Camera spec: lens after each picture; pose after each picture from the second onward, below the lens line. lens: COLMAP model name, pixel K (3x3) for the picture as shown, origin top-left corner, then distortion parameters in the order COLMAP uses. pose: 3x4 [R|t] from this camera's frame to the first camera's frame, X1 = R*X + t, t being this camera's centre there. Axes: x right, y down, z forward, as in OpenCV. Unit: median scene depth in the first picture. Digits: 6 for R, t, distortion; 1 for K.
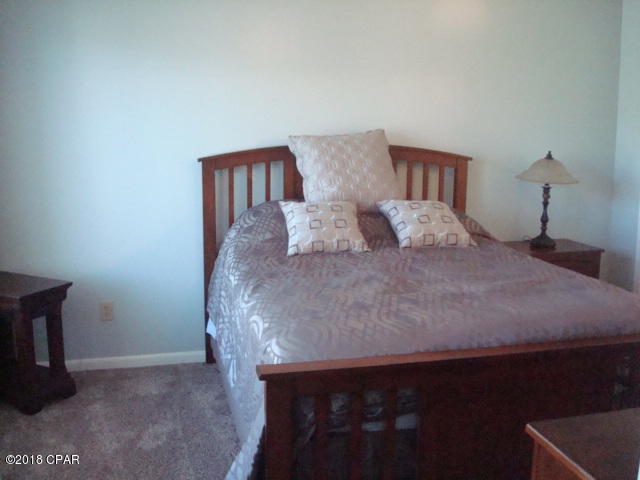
lens RADIAL K [[662.4, 0, 320.0], [0, 662.4, 240.0], [0, 0, 1]] dist [-0.108653, -0.000654]
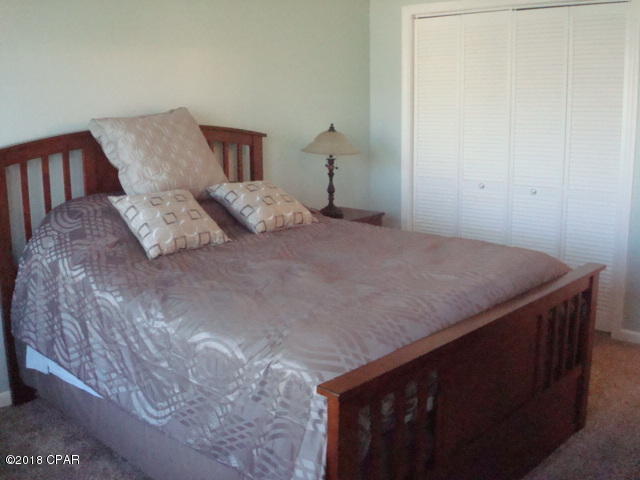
lens RADIAL K [[662.4, 0, 320.0], [0, 662.4, 240.0], [0, 0, 1]] dist [-0.108653, -0.000654]
pose [[0.836310, -0.128576, 0.532966, -0.274697], [0.109921, 0.991696, 0.066760, -0.028524], [-0.537124, 0.002752, 0.843499, 0.145158]]
